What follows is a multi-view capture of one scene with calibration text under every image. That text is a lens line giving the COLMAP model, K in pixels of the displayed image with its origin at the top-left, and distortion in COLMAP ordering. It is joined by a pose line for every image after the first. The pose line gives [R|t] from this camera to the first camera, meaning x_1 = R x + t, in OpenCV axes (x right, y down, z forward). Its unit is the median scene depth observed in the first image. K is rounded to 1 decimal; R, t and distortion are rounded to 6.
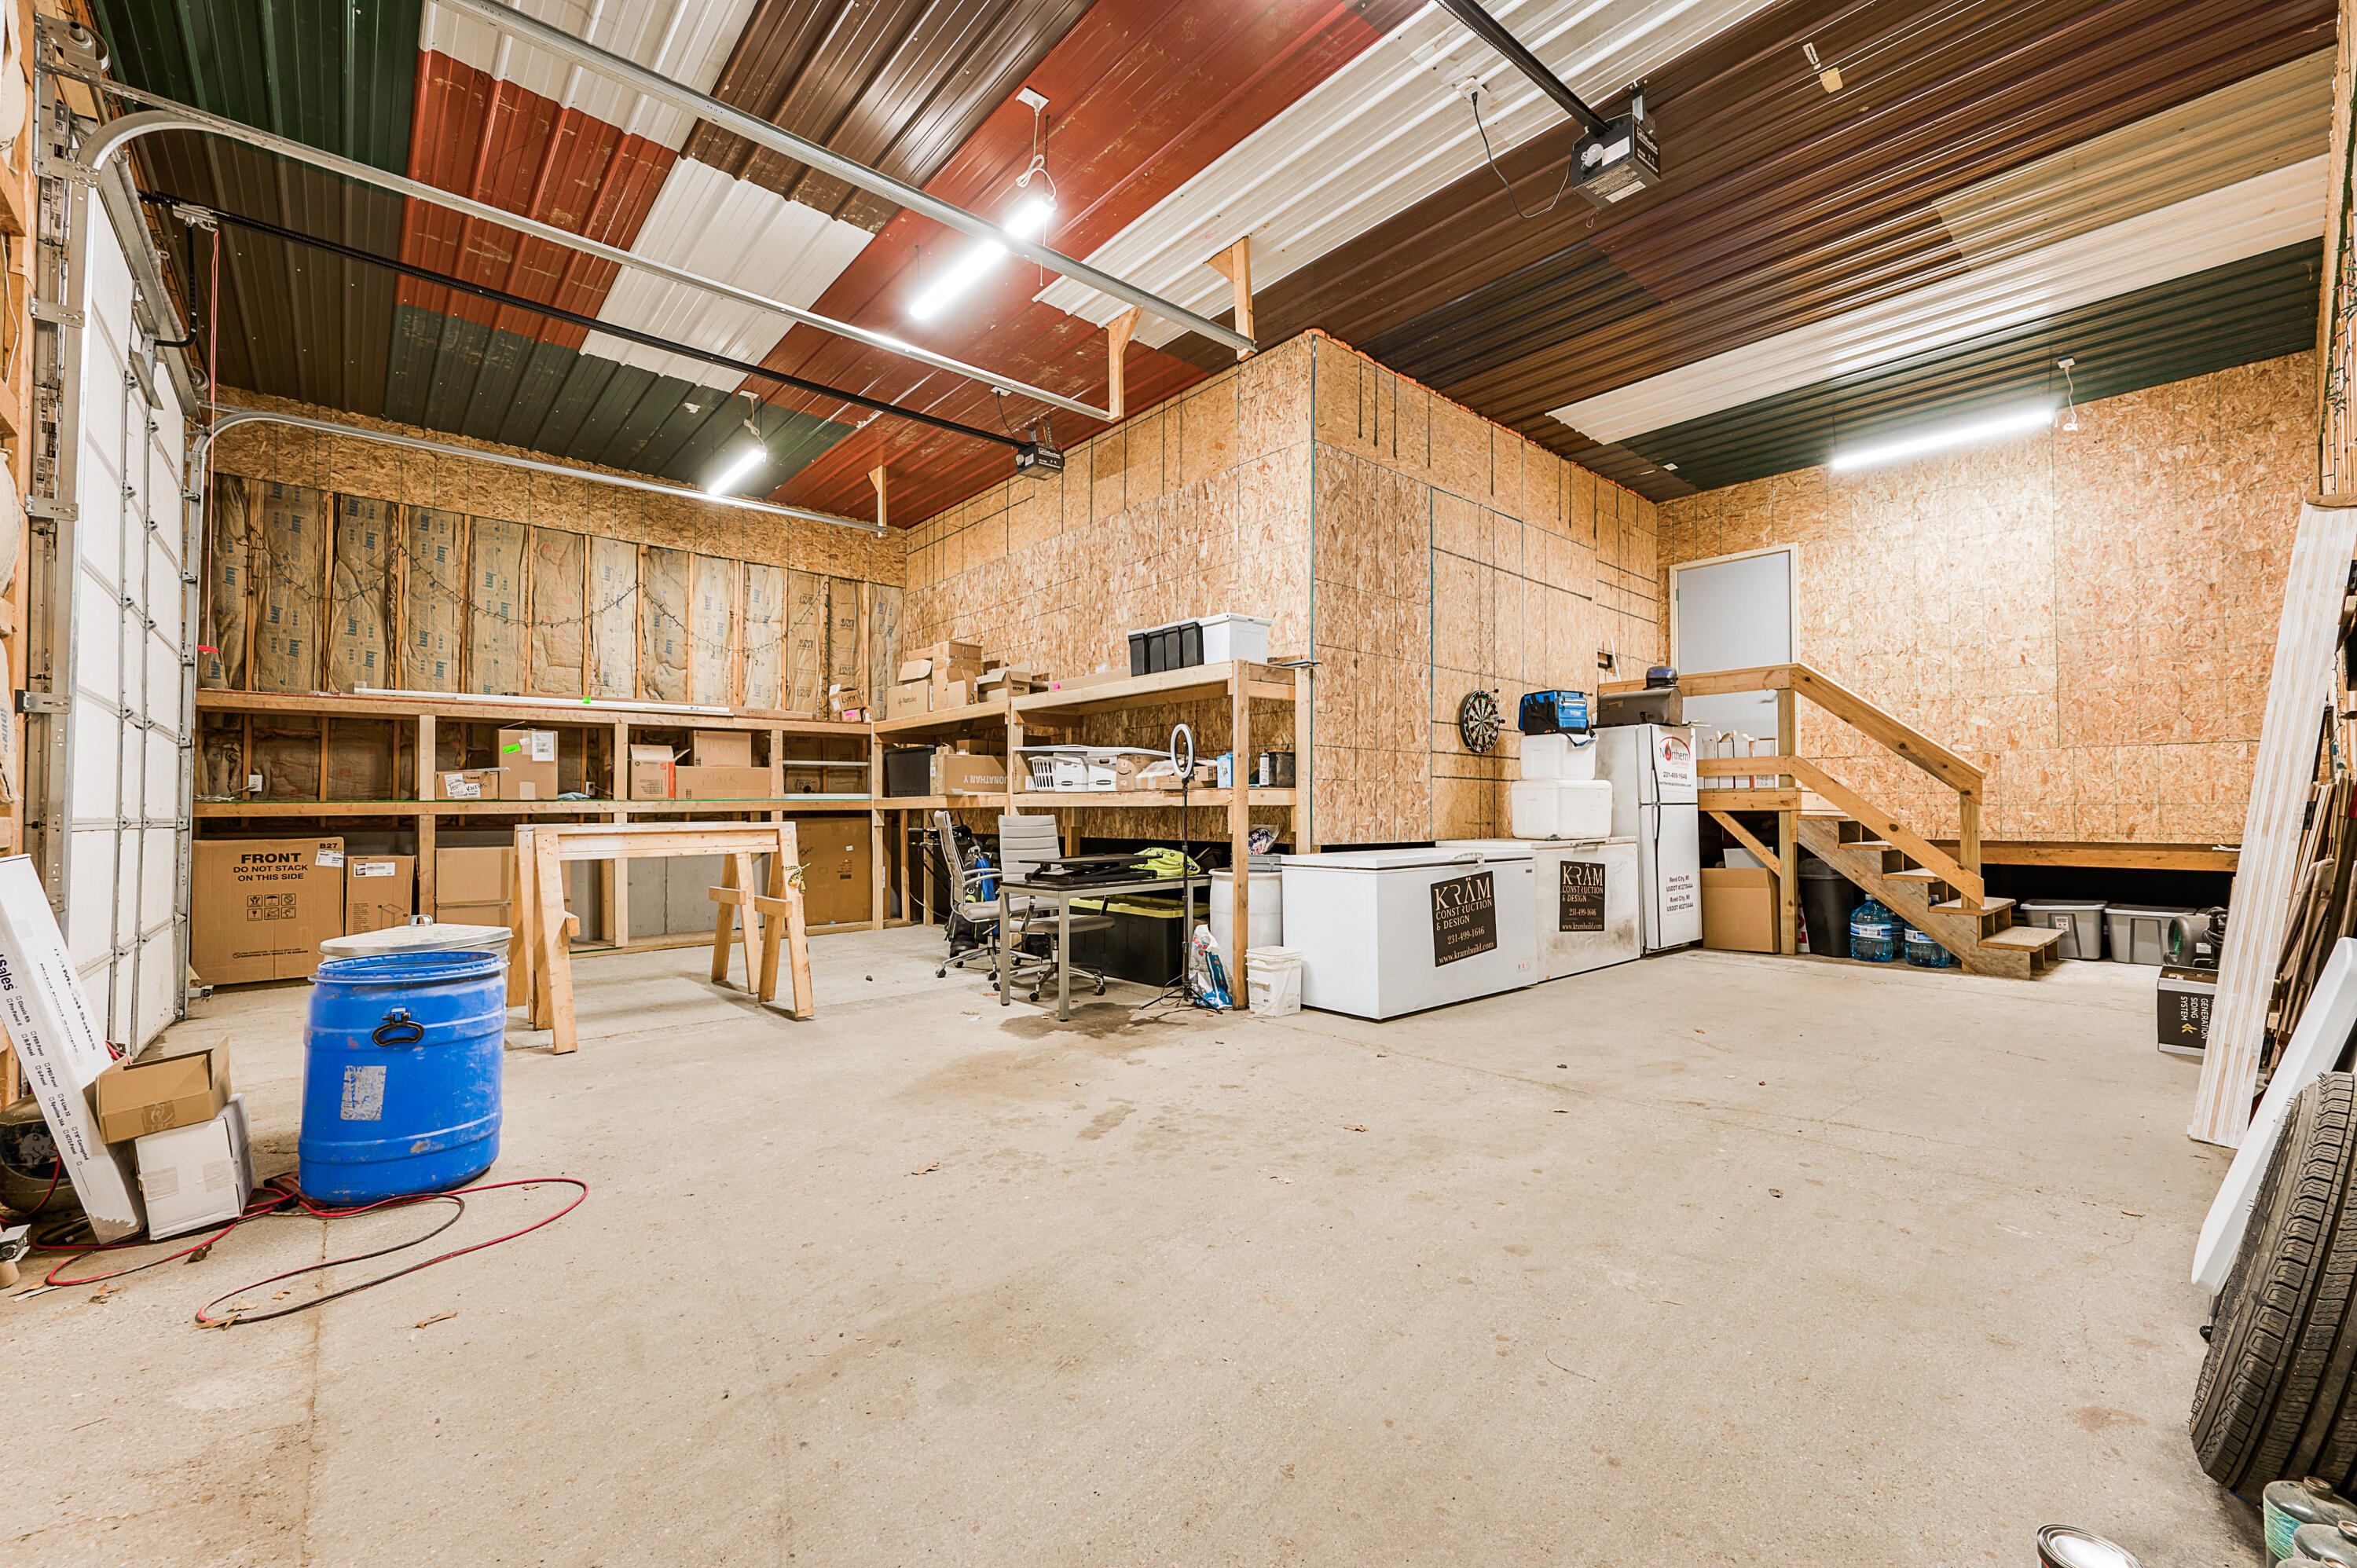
lens RADIAL K [[941.2, 0, 1181.4], [0, 941.2, 791.8], [0, 0, 1]] dist [0.000141, -0.000298]
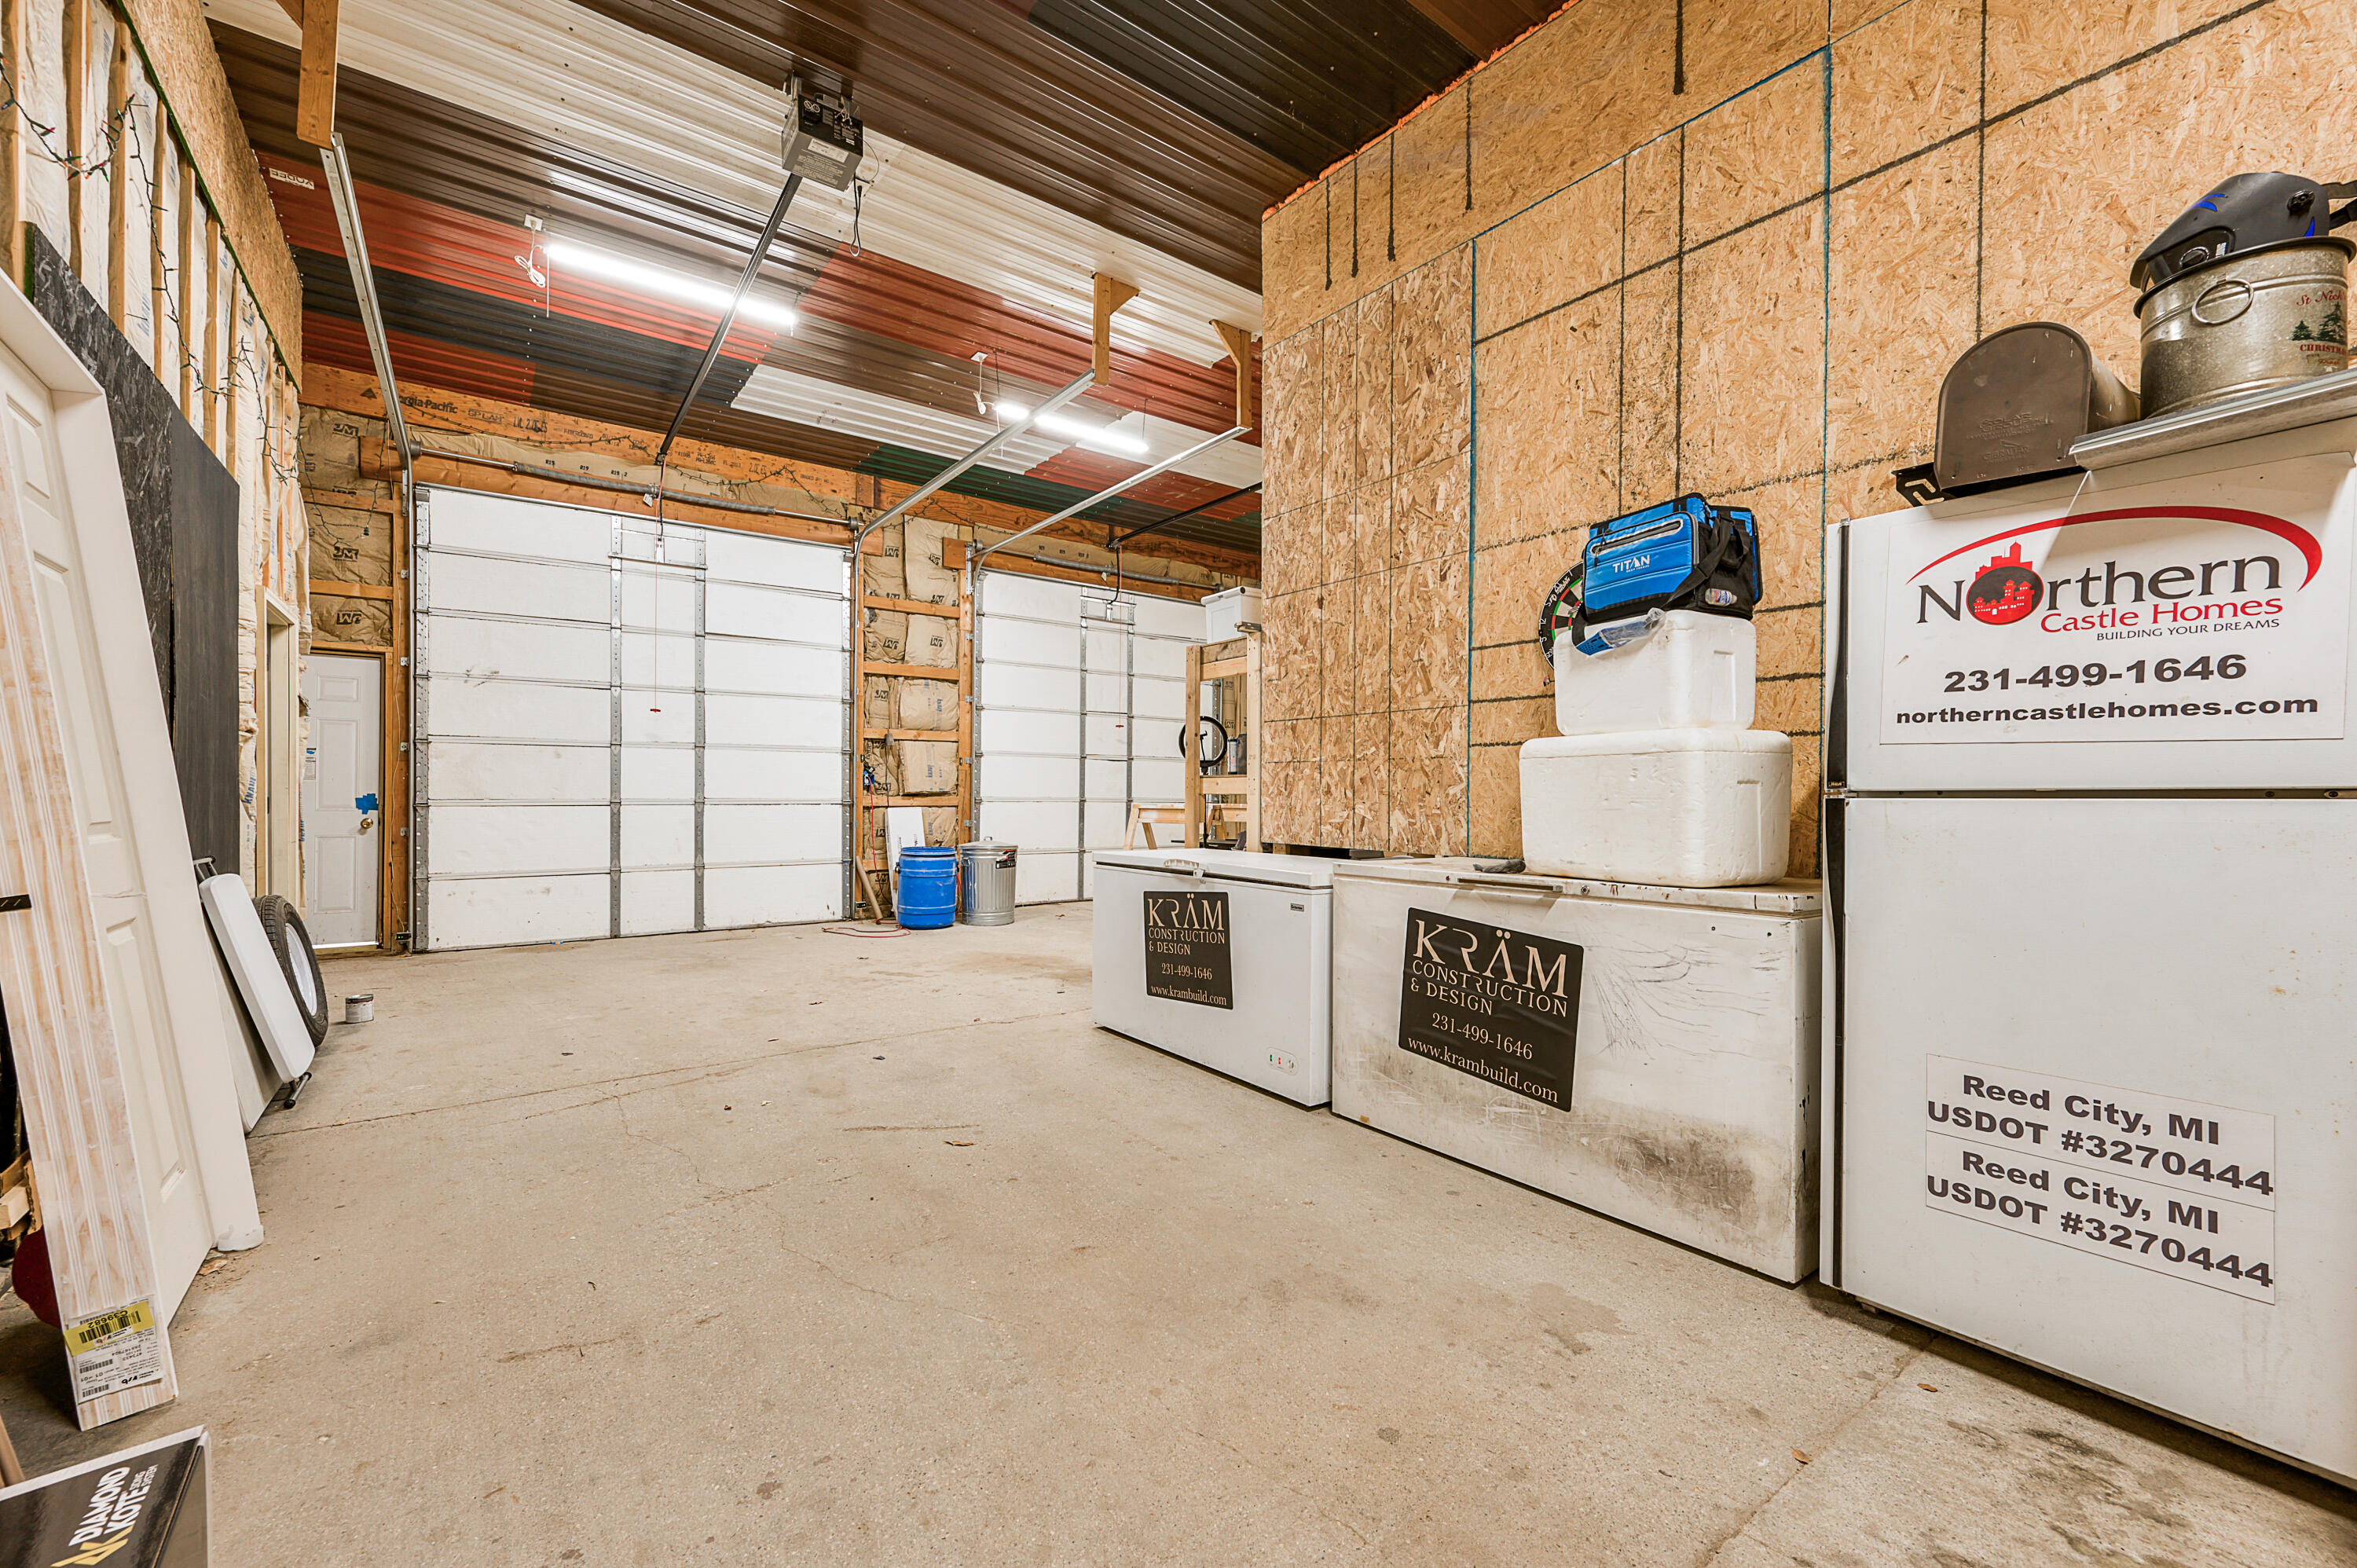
lens RADIAL K [[941.2, 0, 1182.3], [0, 941.2, 790.2], [0, 0, 1]] dist [0.000141, -0.000298]
pose [[-0.068408, -0.001749, -0.997656, 0.968211], [0.013829, 0.999901, -0.002702, 0.011833], [0.997562, -0.013981, -0.068377, 0.980052]]
